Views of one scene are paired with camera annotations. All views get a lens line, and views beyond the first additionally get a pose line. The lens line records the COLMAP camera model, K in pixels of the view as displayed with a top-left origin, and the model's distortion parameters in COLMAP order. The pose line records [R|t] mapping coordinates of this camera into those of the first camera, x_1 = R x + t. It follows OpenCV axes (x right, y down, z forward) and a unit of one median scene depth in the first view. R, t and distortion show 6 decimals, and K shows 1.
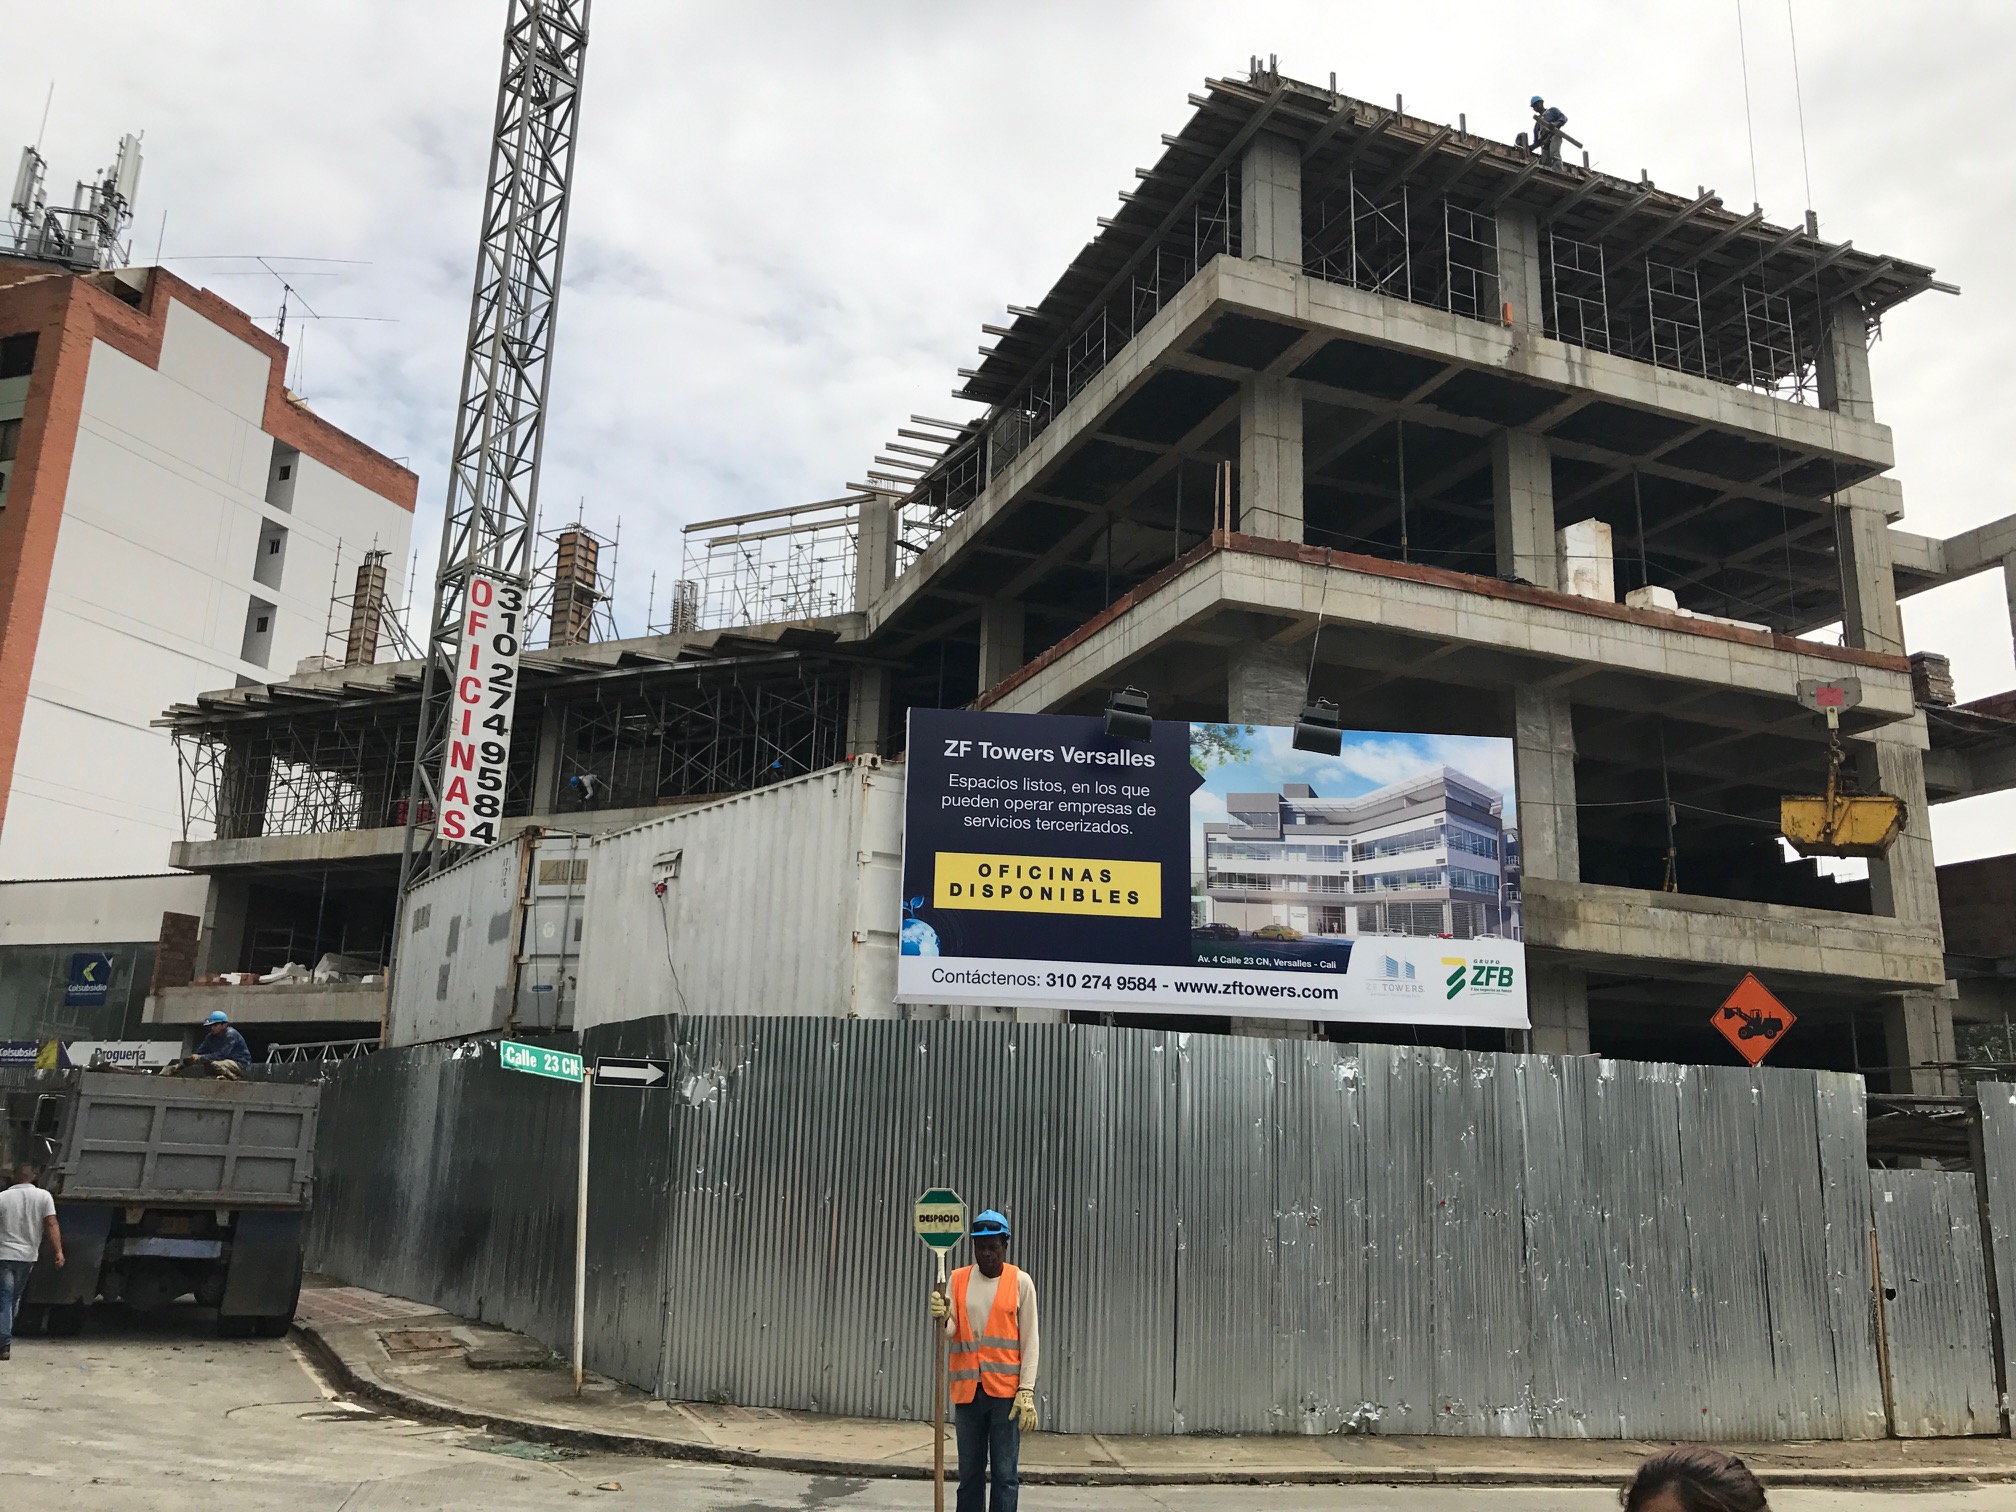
lens RADIAL K [[1647.2, 0, 1007.5], [0, 1647.2, 761.3], [0, 0, 1]] dist [-0.006401, 0.000589]
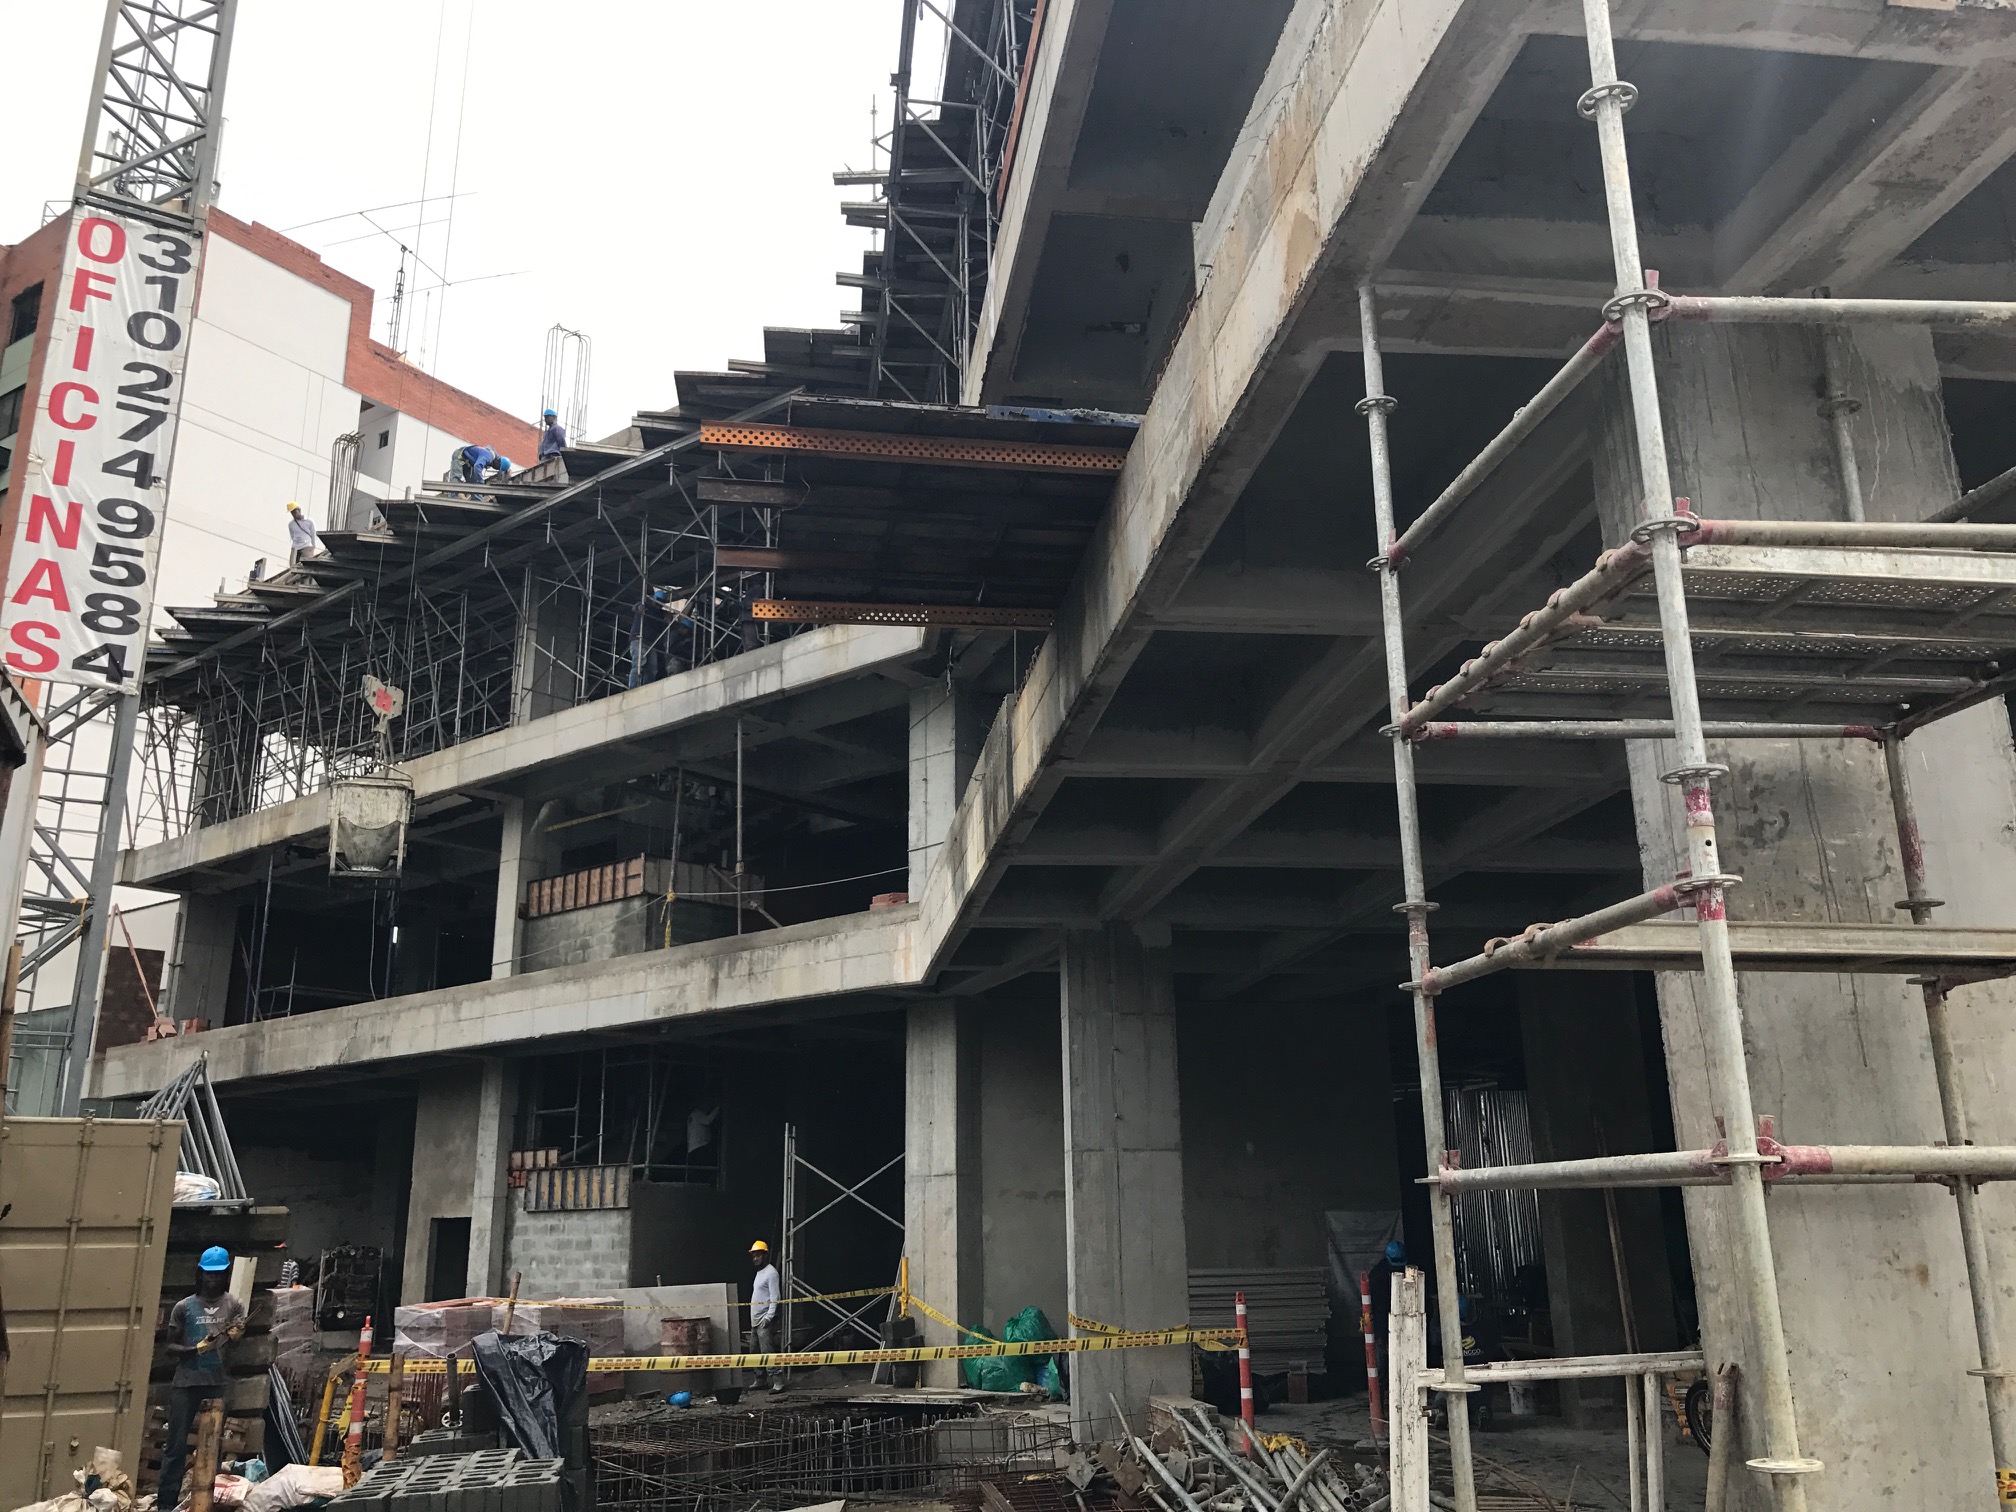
lens RADIAL K [[1647.2, 0, 1007.5], [0, 1647.2, 761.3], [0, 0, 1]] dist [-0.006401, 0.000589]
pose [[0.968072, -0.112269, -0.224126, 0.074373], [0.103326, 0.993325, -0.051276, 0.129093], [0.228387, 0.026480, 0.973210, 0.544730]]
